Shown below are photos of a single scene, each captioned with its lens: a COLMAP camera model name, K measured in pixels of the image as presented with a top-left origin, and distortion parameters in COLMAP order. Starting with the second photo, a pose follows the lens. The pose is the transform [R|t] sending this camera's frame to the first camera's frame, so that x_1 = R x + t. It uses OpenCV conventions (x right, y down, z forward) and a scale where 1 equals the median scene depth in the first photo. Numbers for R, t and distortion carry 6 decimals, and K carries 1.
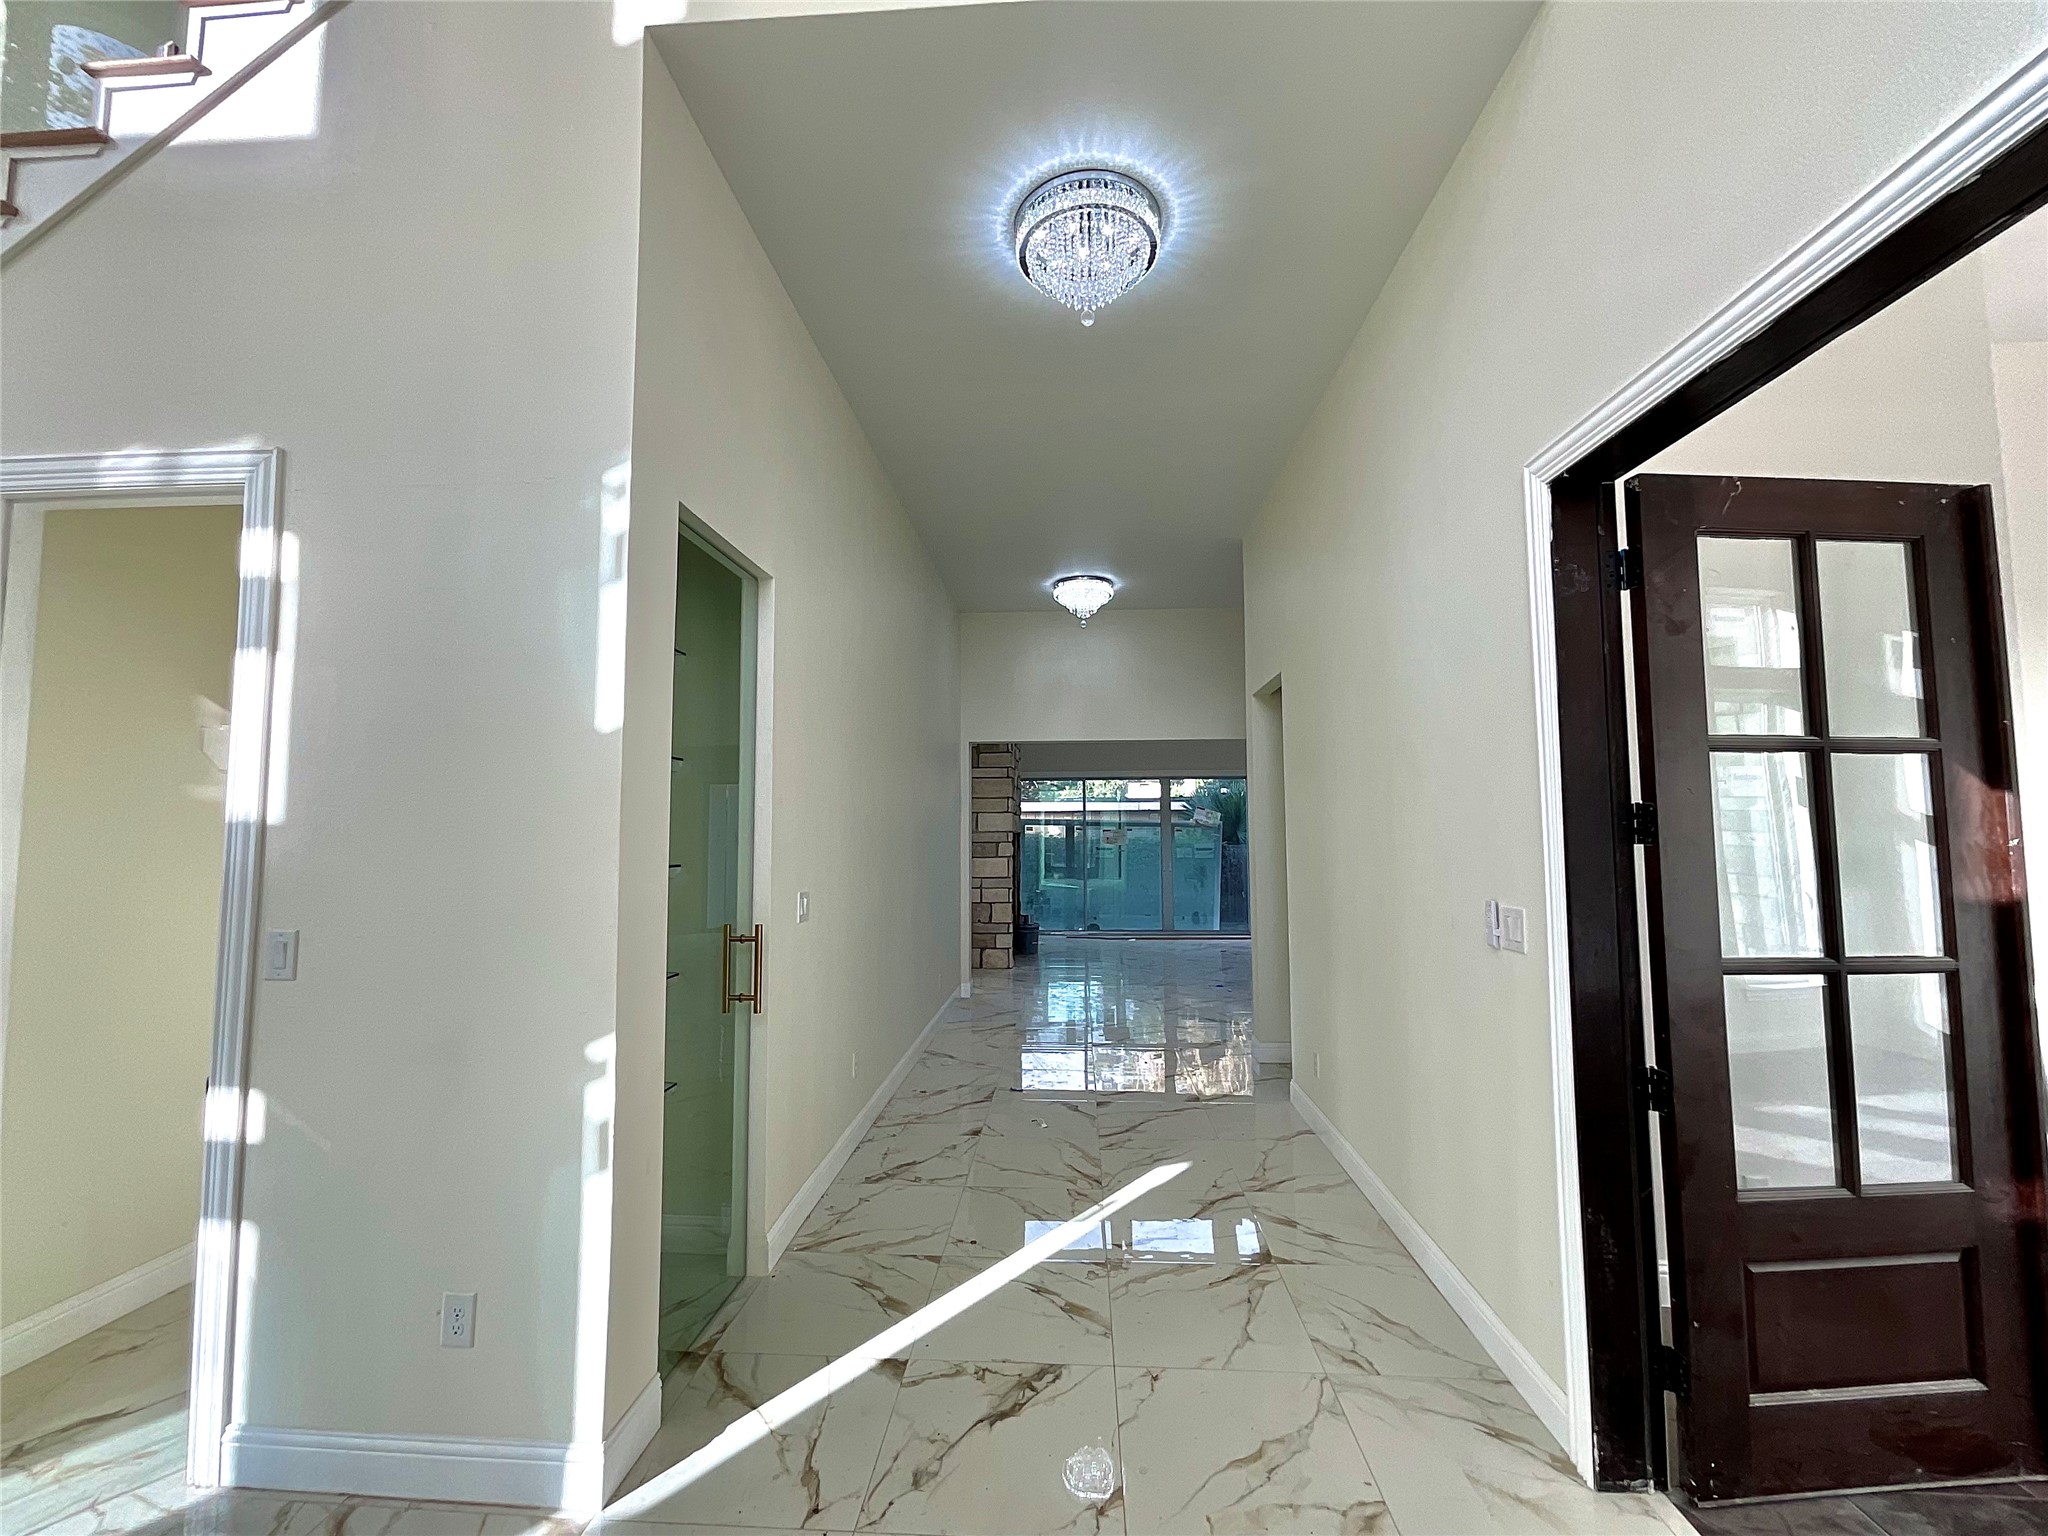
lens RADIAL K [[826.3, 0, 1021.8], [0, 826.3, 771.7], [0, 0, 1]] dist [-0.001872, 0.000777]
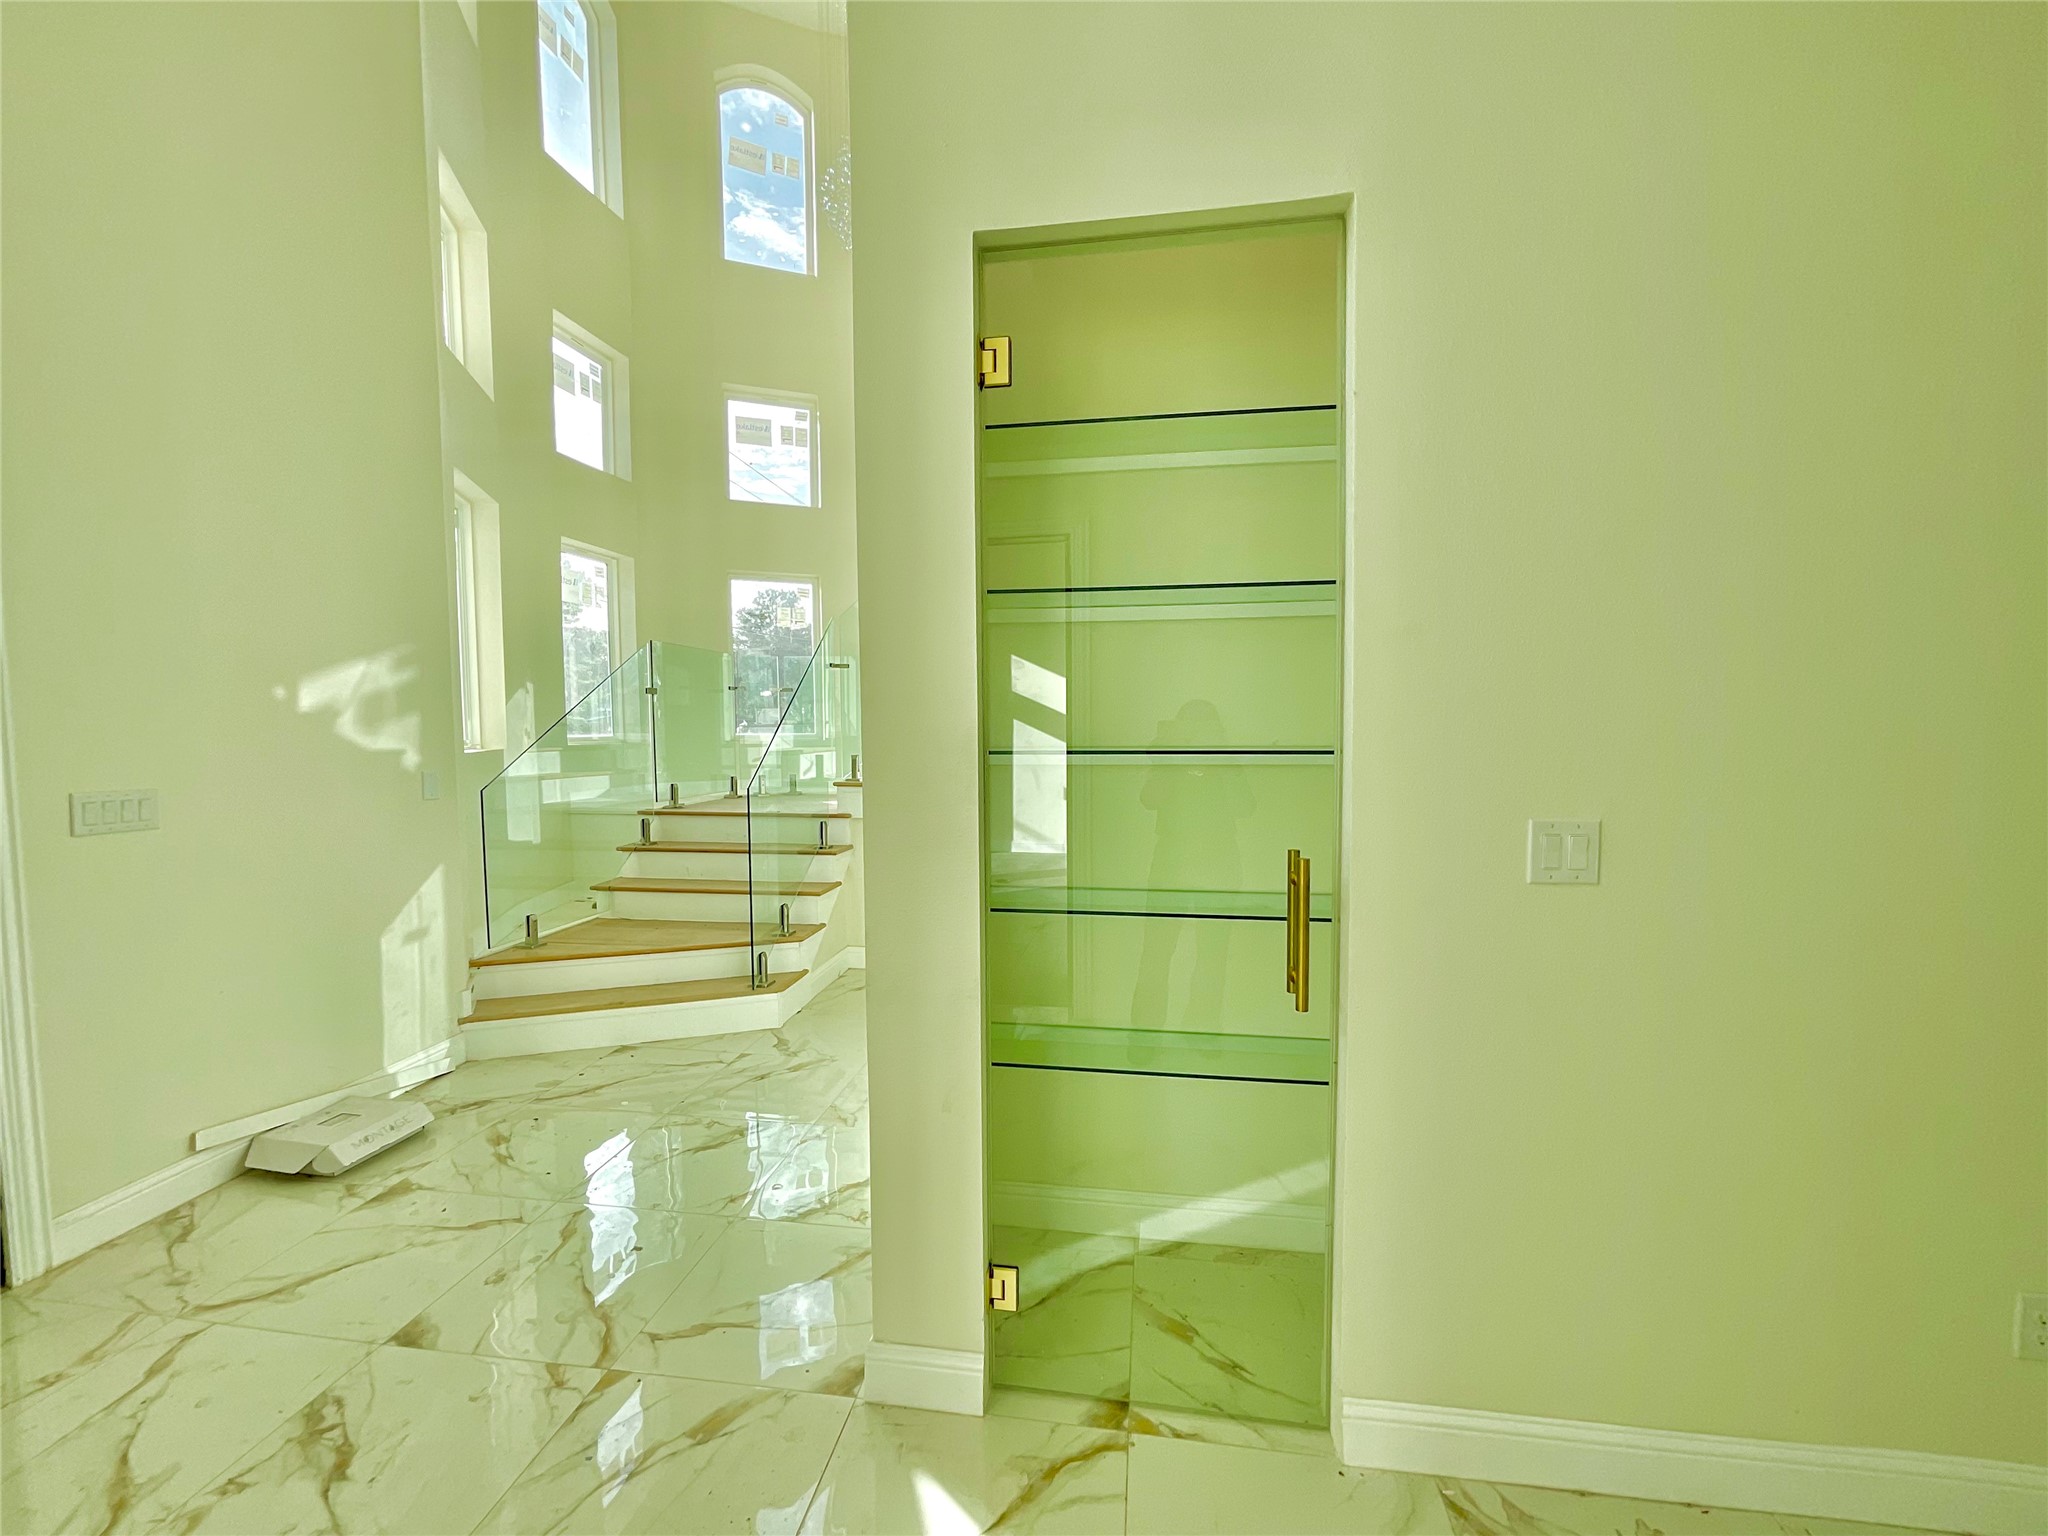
lens RADIAL K [[825.9, 0, 1024.9], [0, 825.9, 768.9], [0, 0, 1]] dist [0.007959, -0.005716]
pose [[-0.077517, 0.056809, -0.995371, 0.309467], [0.075437, 0.995847, 0.050962, 0.103070], [0.994133, -0.071137, -0.081481, 1.049640]]
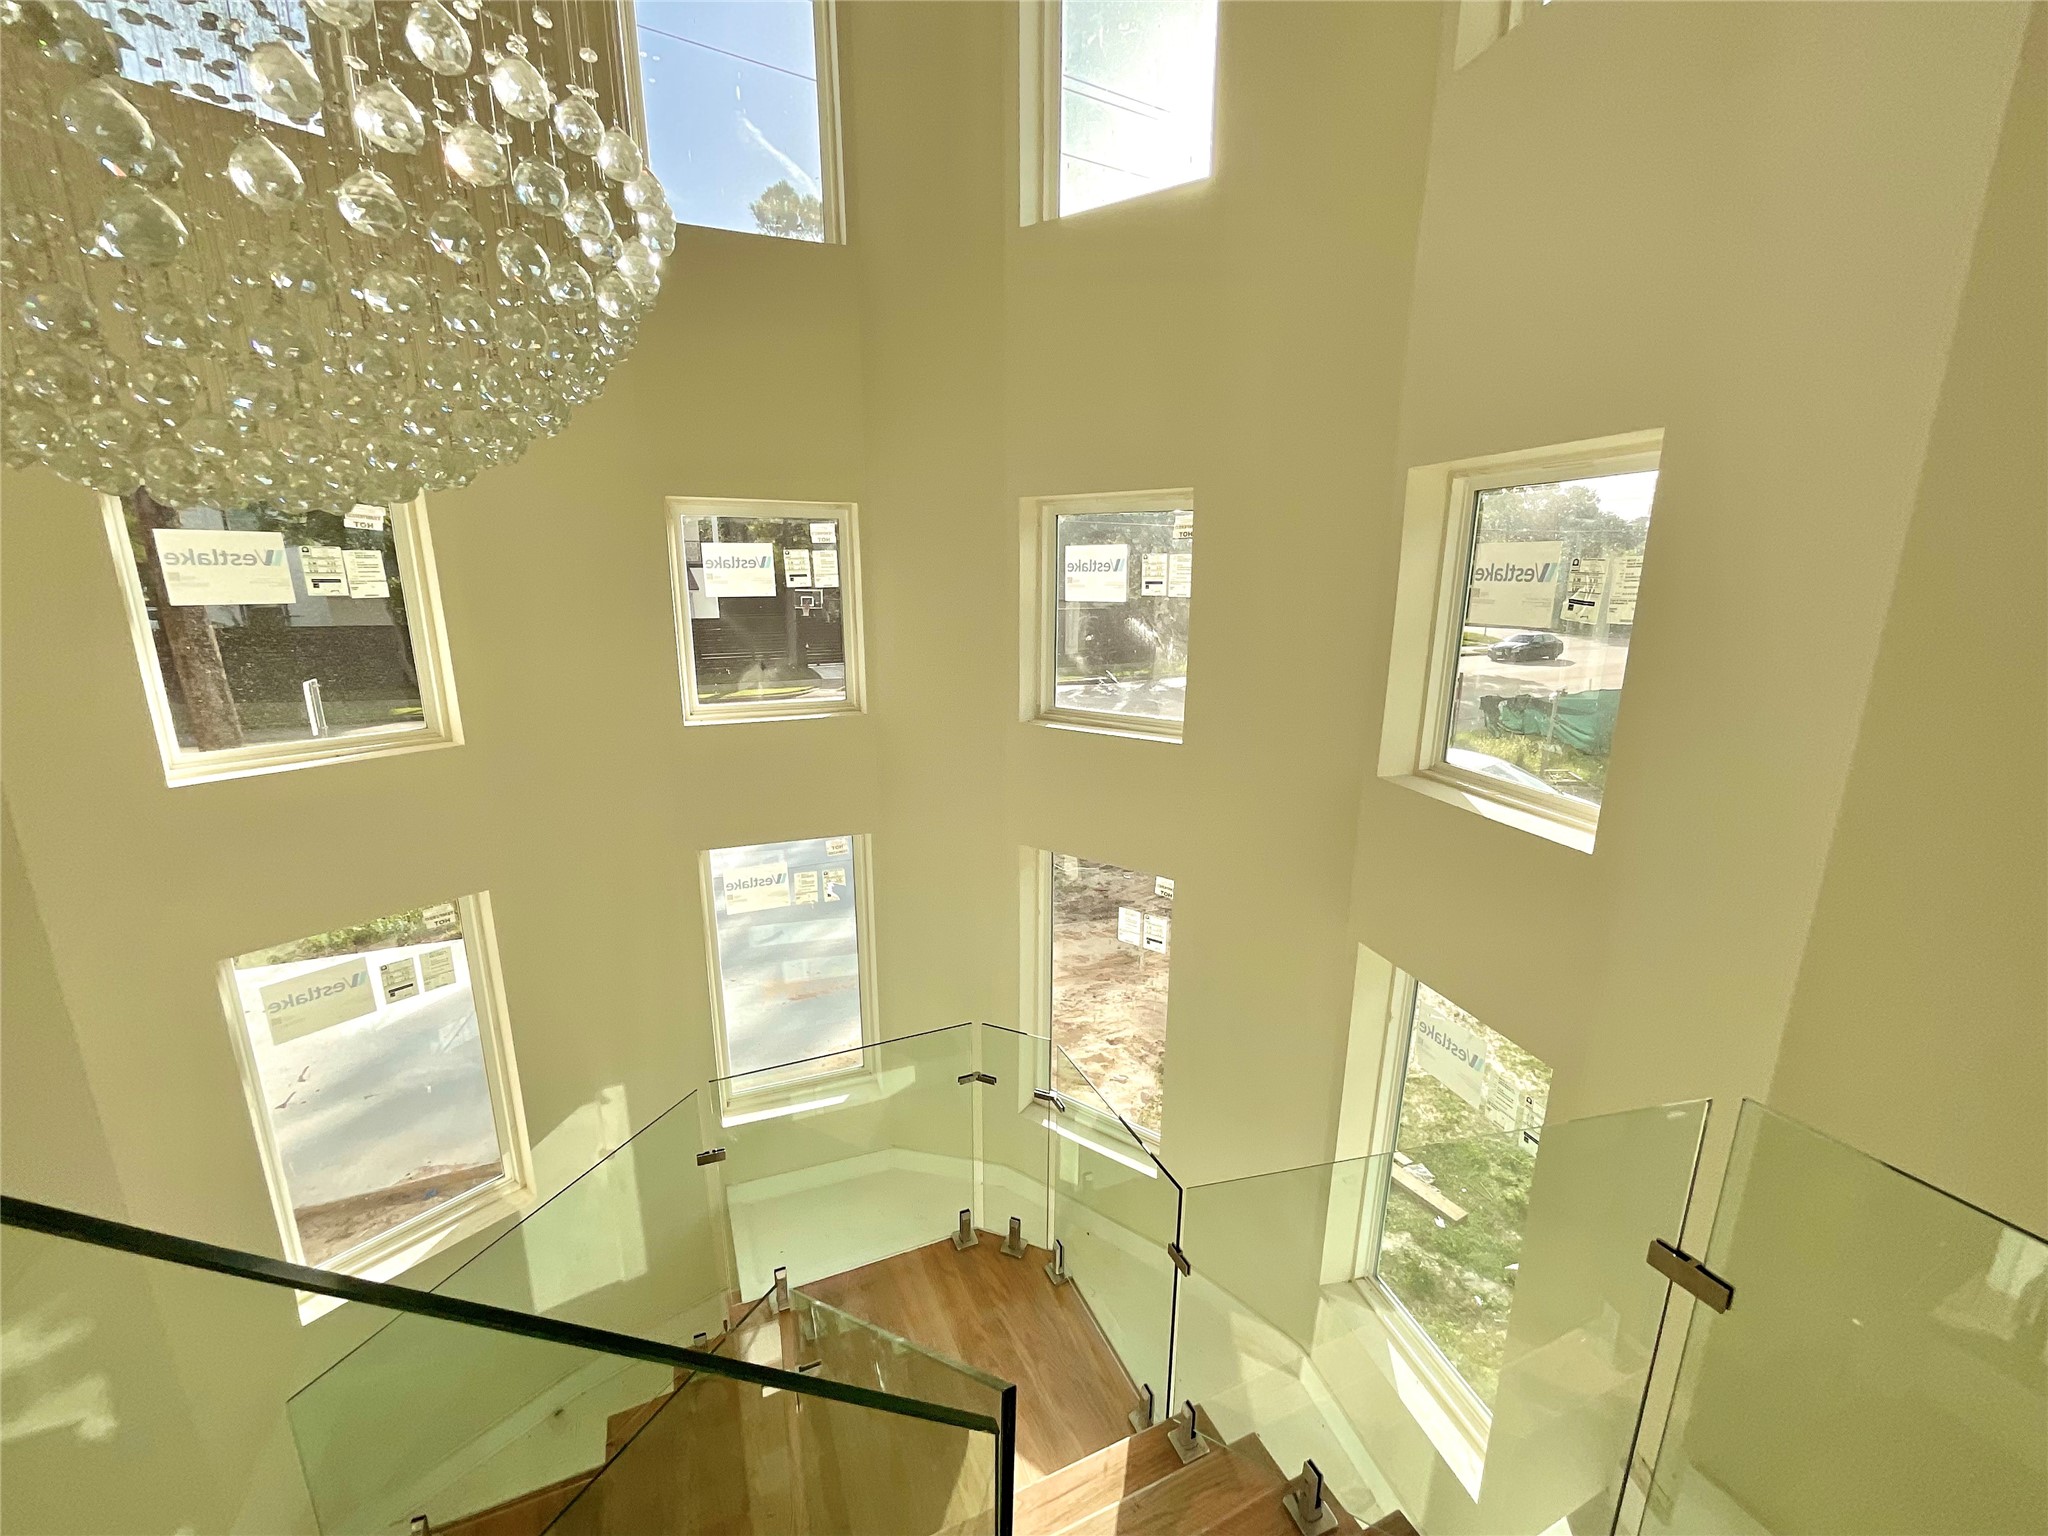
lens RADIAL K [[826.3, 0, 1021.8], [0, 826.3, 771.7], [0, 0, 1]] dist [-0.001872, 0.000777]
pose [[-0.885739, 0.108527, -0.451318, -1.708604], [0.030099, 0.983666, 0.177469, -0.889066], [0.463206, 0.143608, -0.874538, 1.202993]]
